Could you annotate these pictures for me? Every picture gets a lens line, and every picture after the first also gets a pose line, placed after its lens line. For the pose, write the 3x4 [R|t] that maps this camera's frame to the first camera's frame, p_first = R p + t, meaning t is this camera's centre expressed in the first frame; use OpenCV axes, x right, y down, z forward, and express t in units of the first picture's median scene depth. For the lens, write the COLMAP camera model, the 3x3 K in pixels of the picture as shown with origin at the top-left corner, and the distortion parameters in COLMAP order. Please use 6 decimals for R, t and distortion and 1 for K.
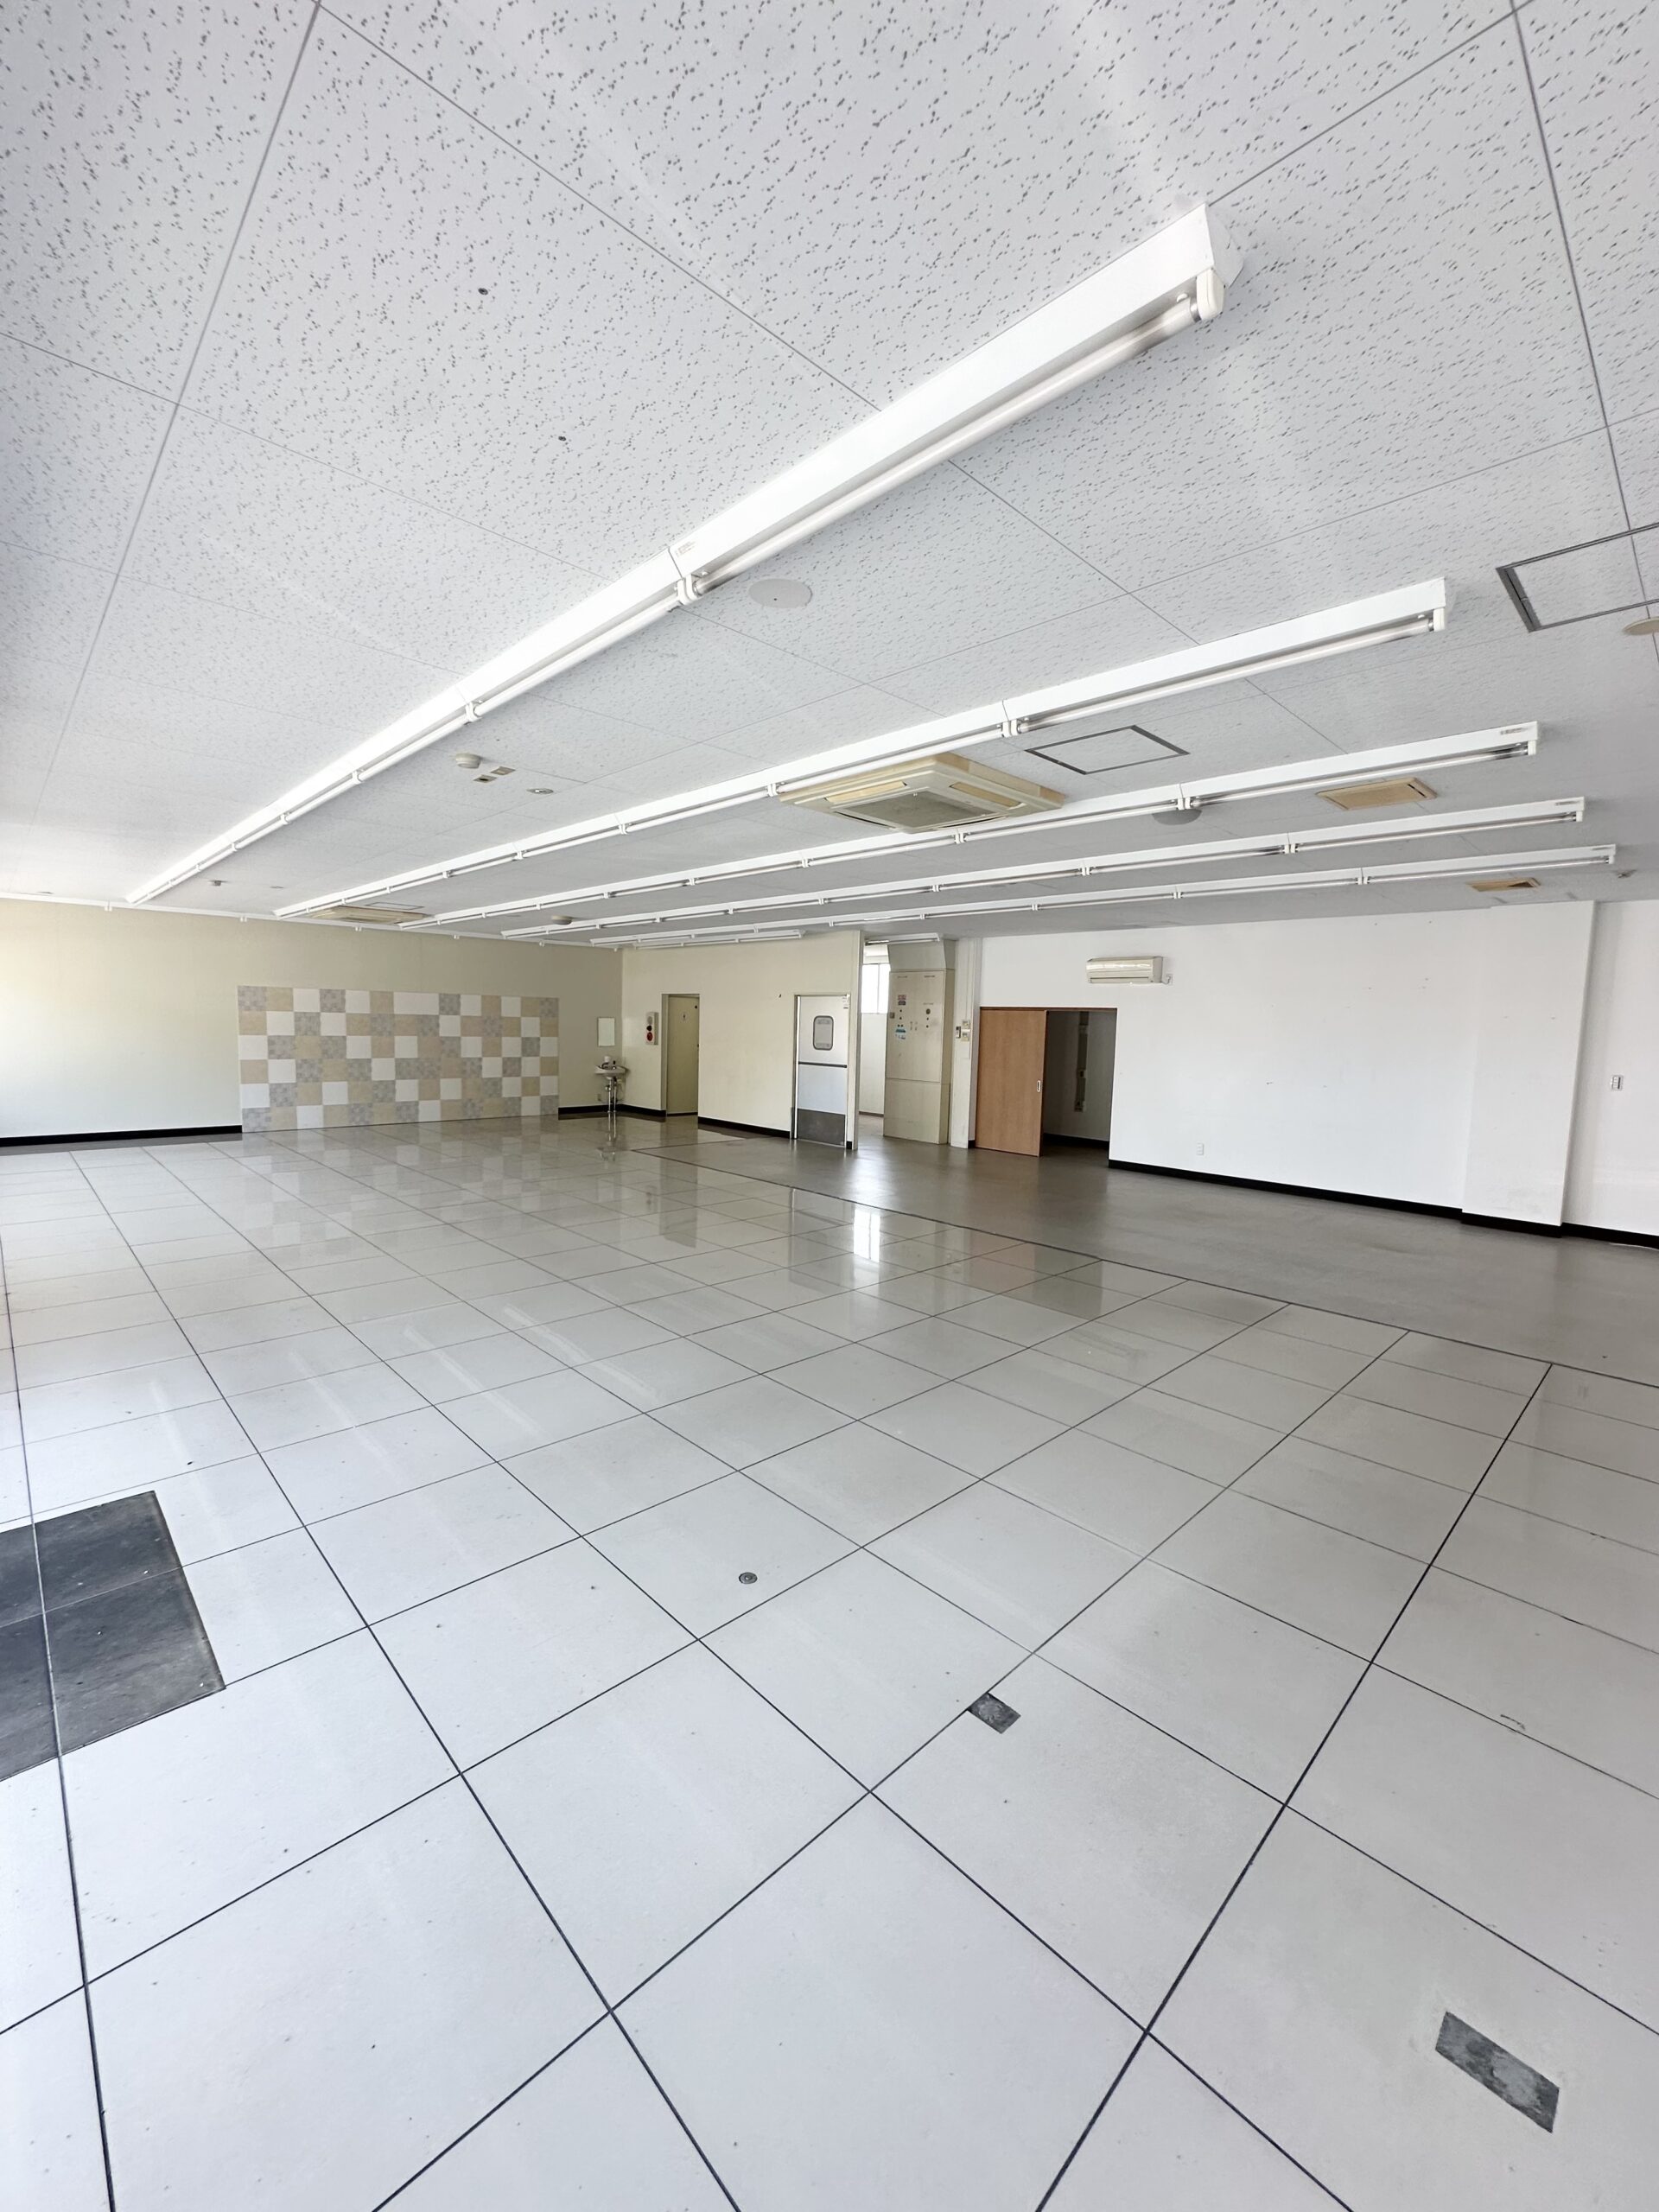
lens RADIAL K [[881.7, 0, 822.4], [0, 881.7, 1100.2], [0, 0, 1]] dist [-0.007076, 0.001342]
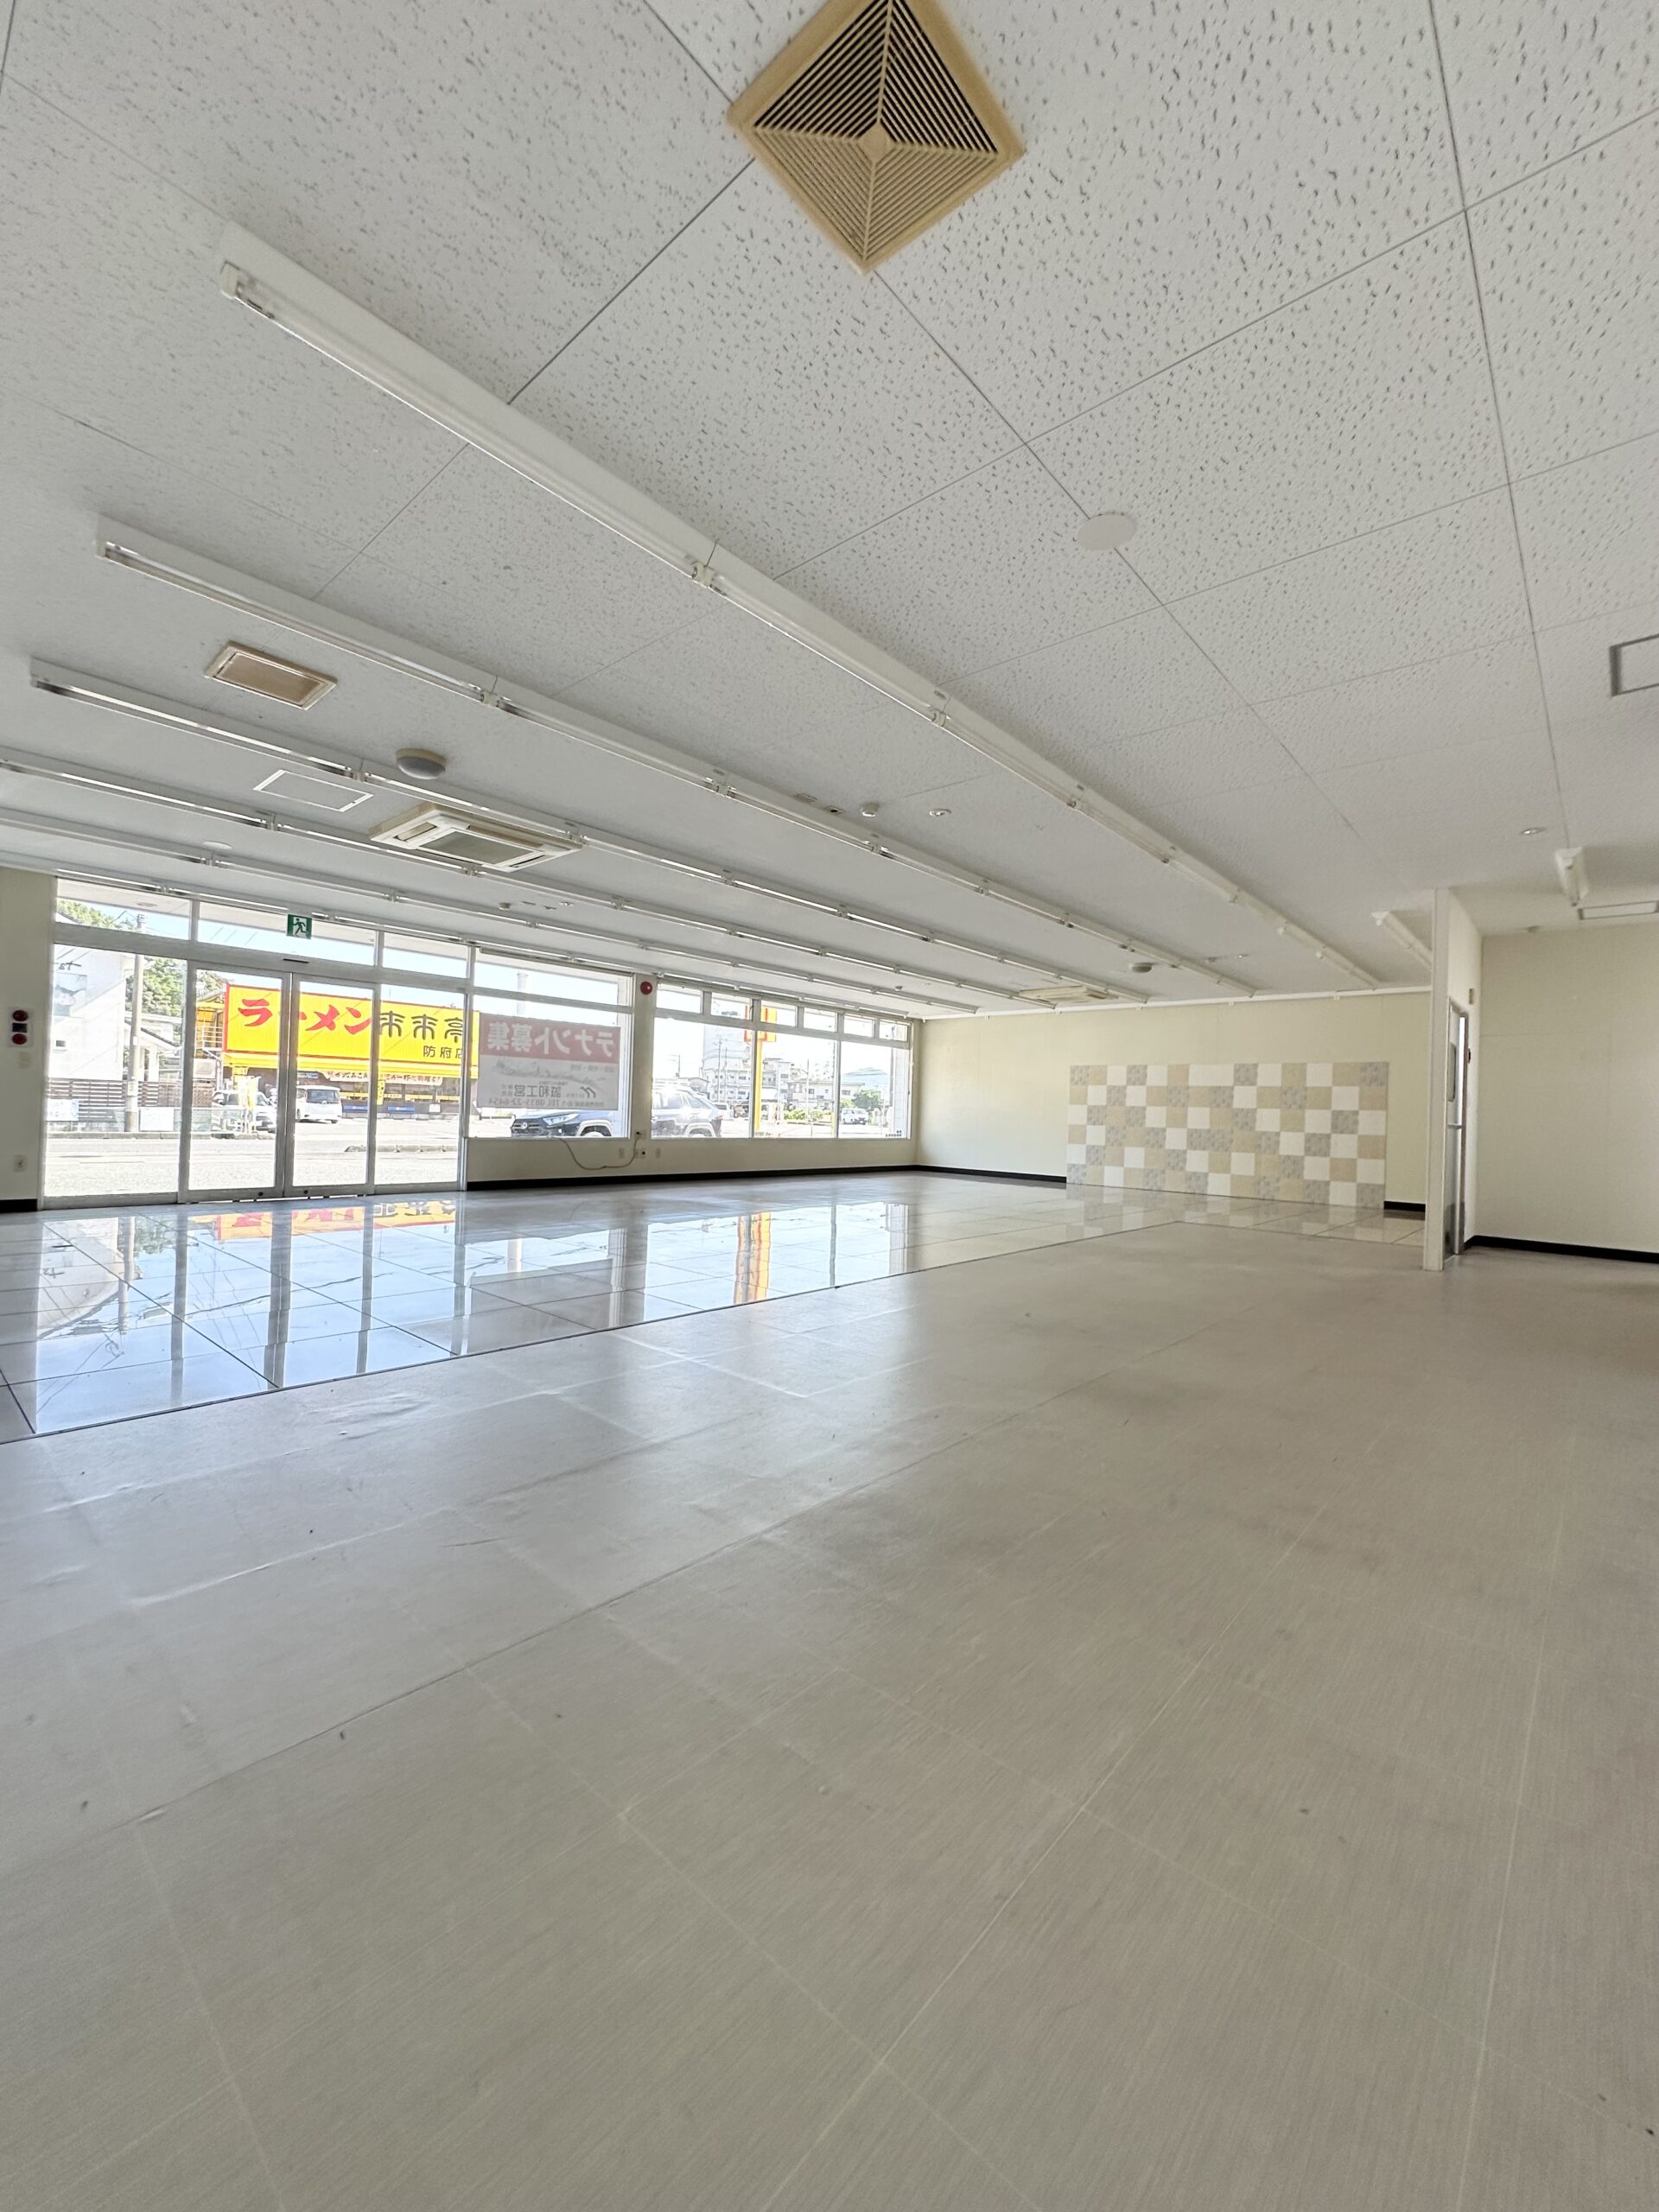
lens RADIAL K [[881.7, 0, 828.5], [0, 881.7, 1103.2], [0, 0, 1]] dist [-0.007076, 0.001342]
pose [[0.080360, -0.033326, -0.996209, 2.056142], [-0.118551, 0.992027, -0.042749, 0.066761], [0.989691, 0.121536, 0.075768, 2.051134]]
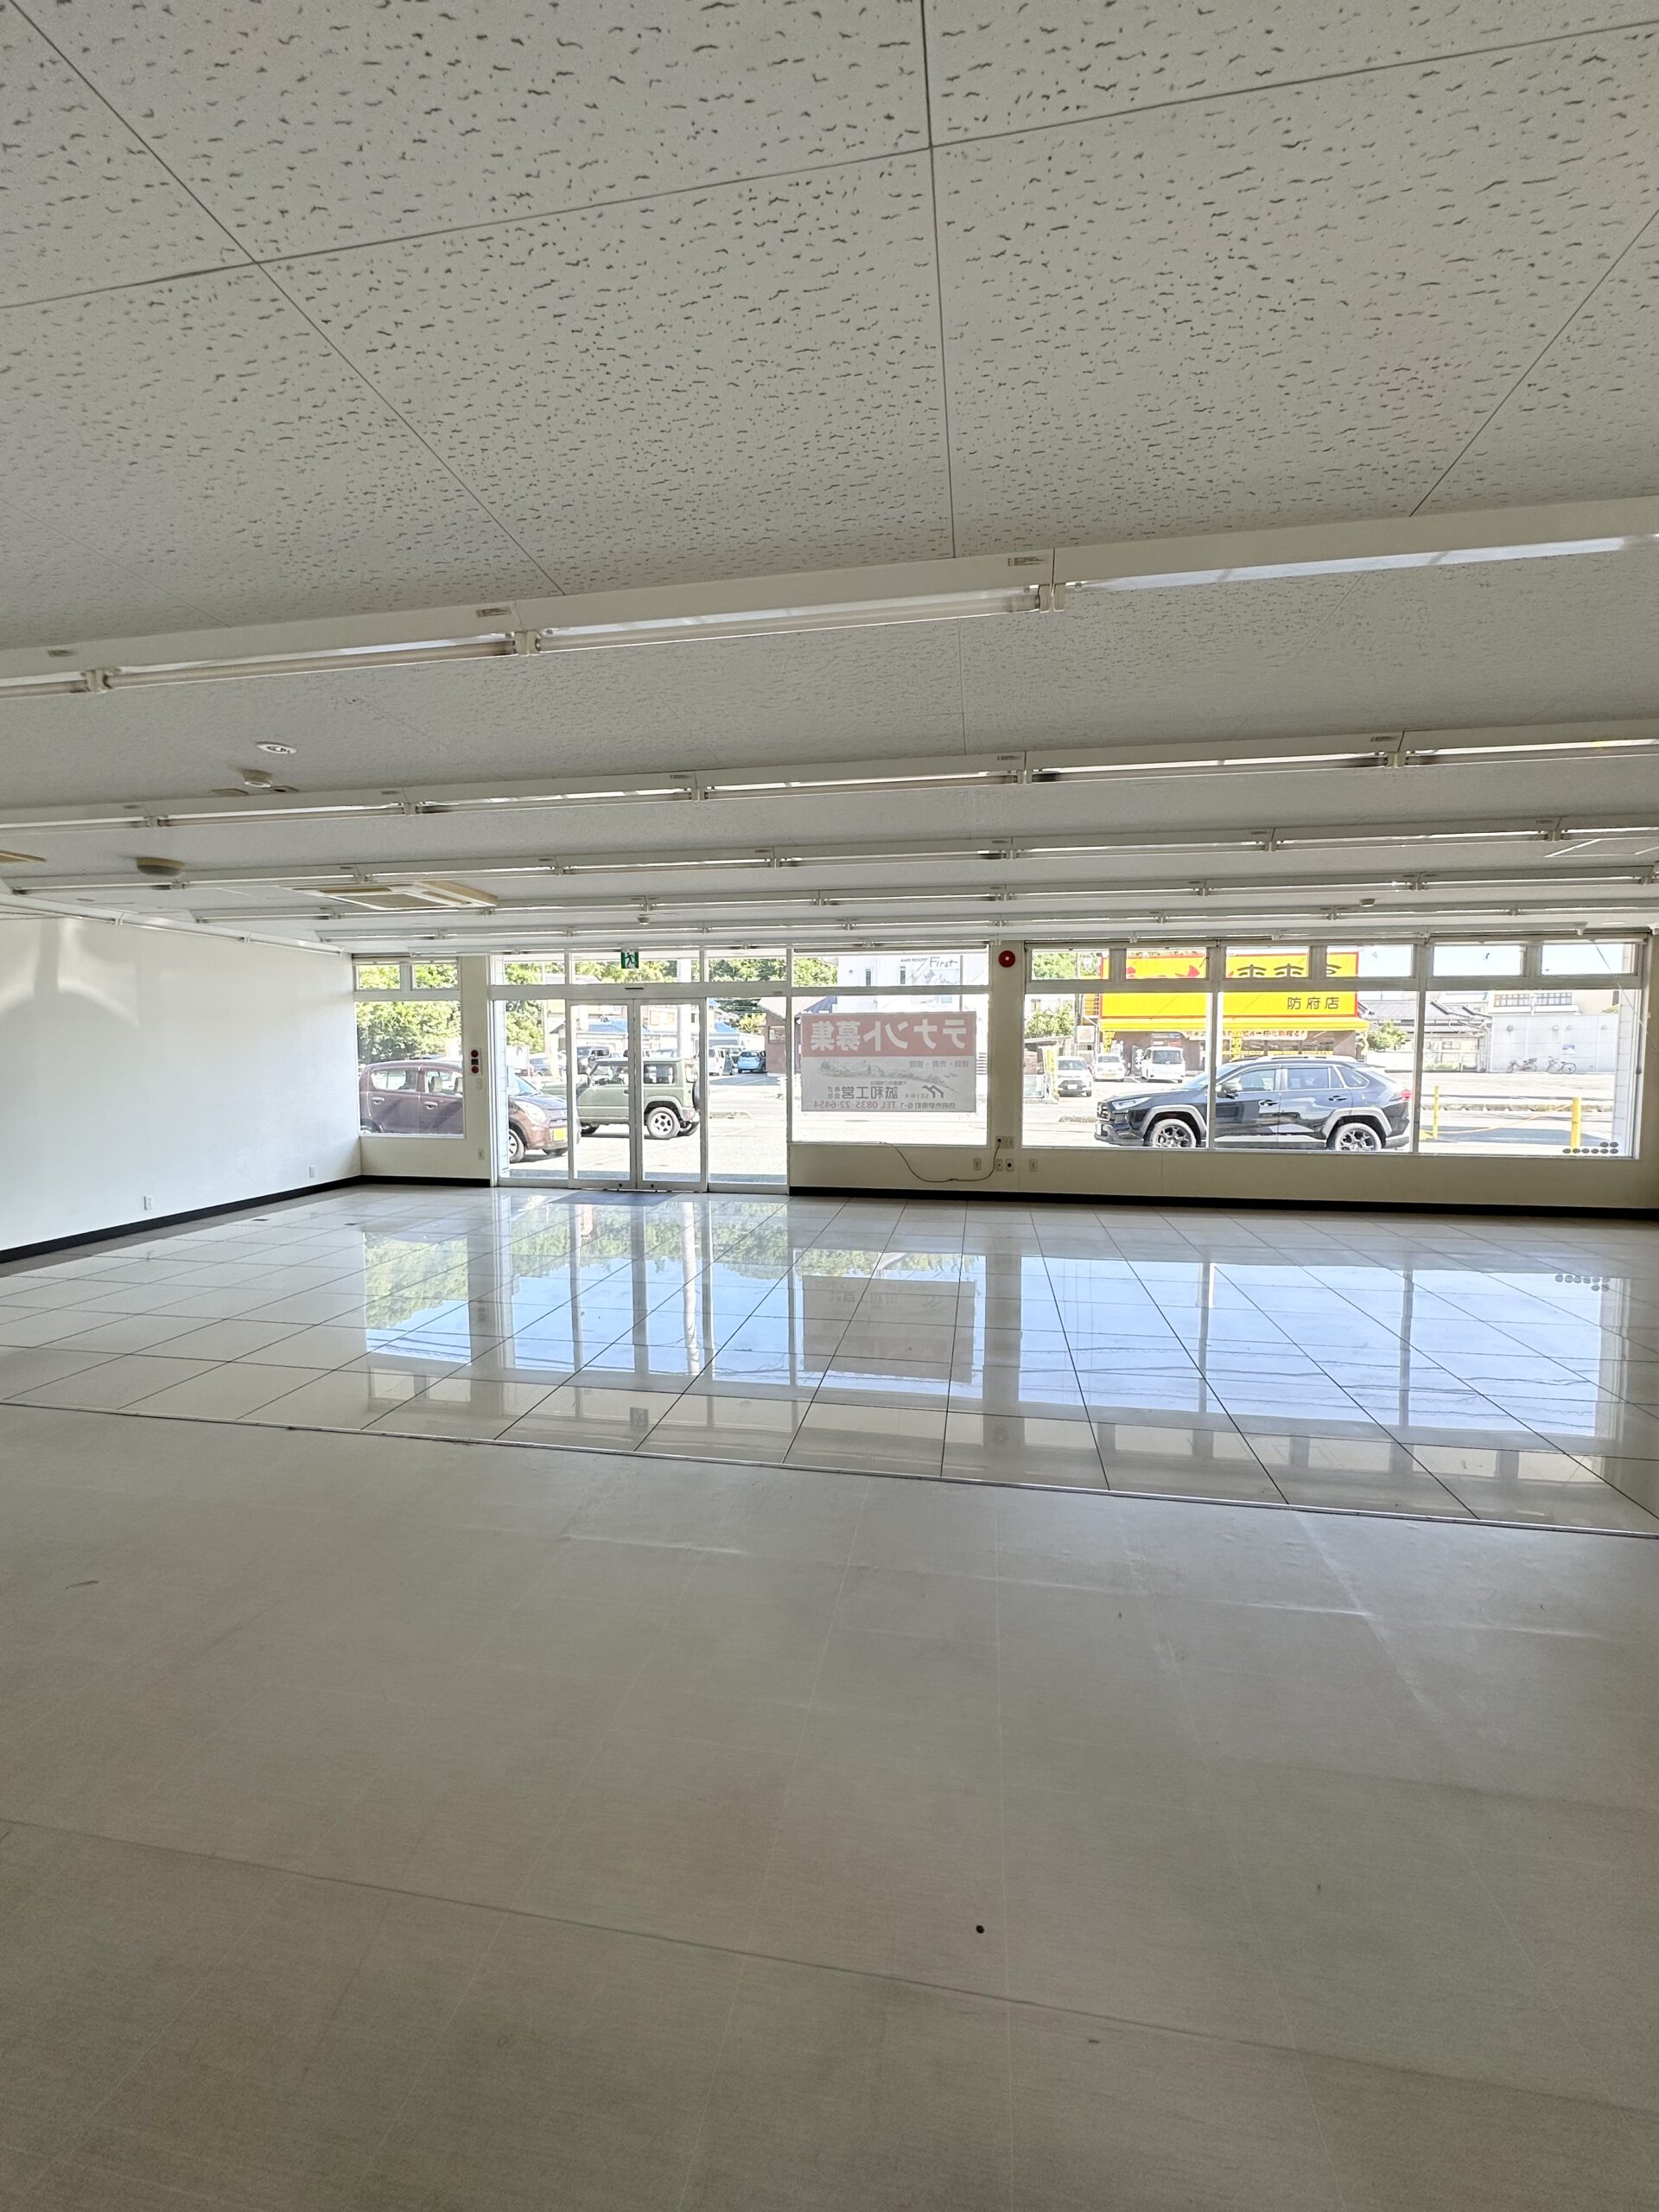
lens RADIAL K [[881.7, 0, 828.3], [0, 881.7, 1103.5], [0, 0, 1]] dist [-0.007076, 0.001342]
pose [[-0.804174, 0.014528, -0.594216, 0.561968], [-0.072047, 0.989948, 0.121706, -0.319284], [0.590011, 0.140684, -0.795044, 3.586277]]
